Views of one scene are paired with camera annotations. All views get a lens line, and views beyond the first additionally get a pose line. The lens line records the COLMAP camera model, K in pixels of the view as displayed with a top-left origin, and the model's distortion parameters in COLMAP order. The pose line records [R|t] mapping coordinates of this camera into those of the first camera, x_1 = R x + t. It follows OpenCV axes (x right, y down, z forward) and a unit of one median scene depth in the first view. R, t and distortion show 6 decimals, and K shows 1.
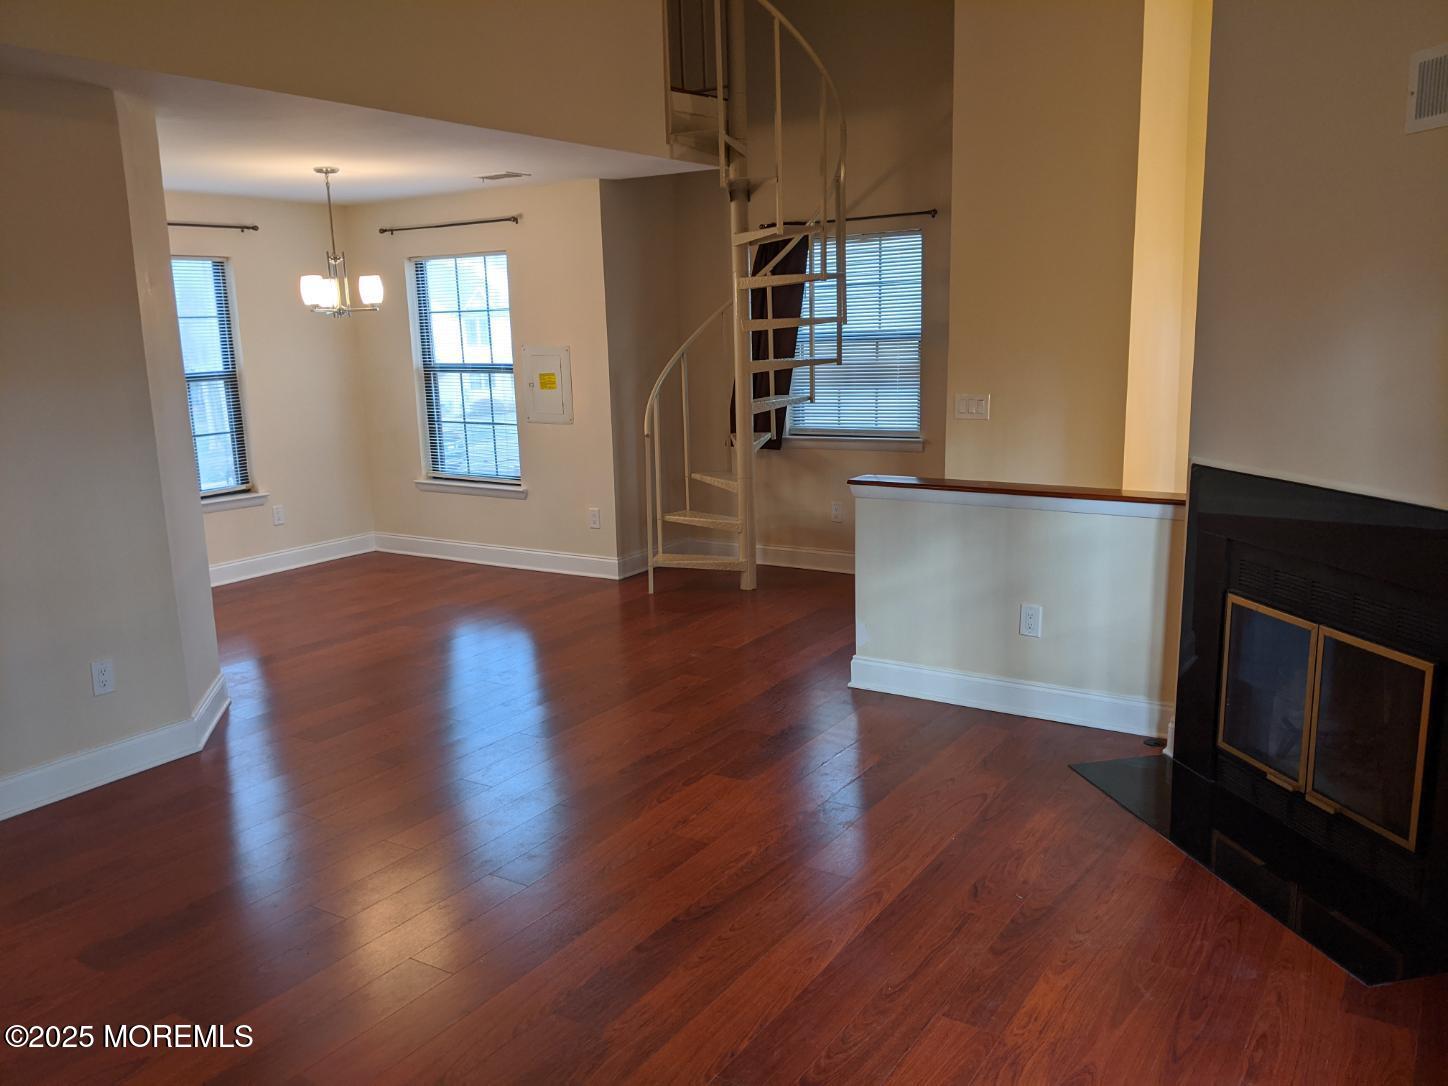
lens RADIAL K [[1151.2, 0, 724.0], [0, 1151.2, 543.0], [0, 0, 1]] dist [-0.001328, -0.006062]
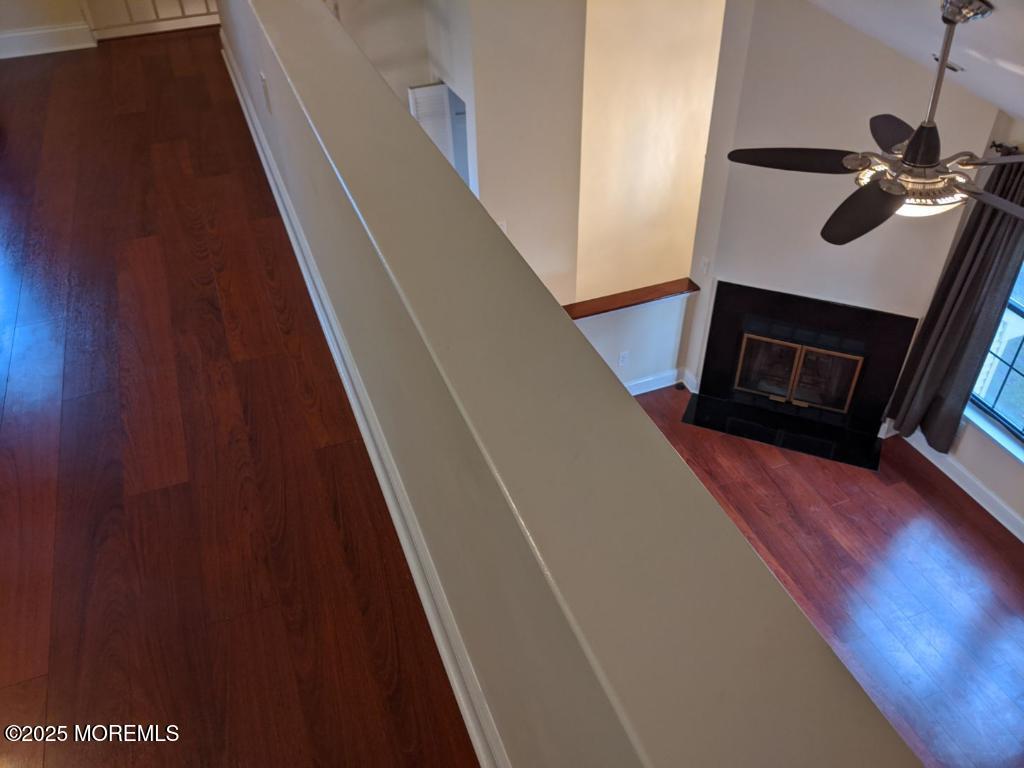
lens RADIAL K [[814.1, 0, 512.0], [0, 814.1, 384.0], [0, 0, 1]] dist [-0.001328, -0.006062]
pose [[0.580014, -0.498629, 0.644168, -1.034772], [0.159394, 0.844956, 0.510532, -0.864829], [-0.798860, -0.193439, 0.569565, 0.482326]]
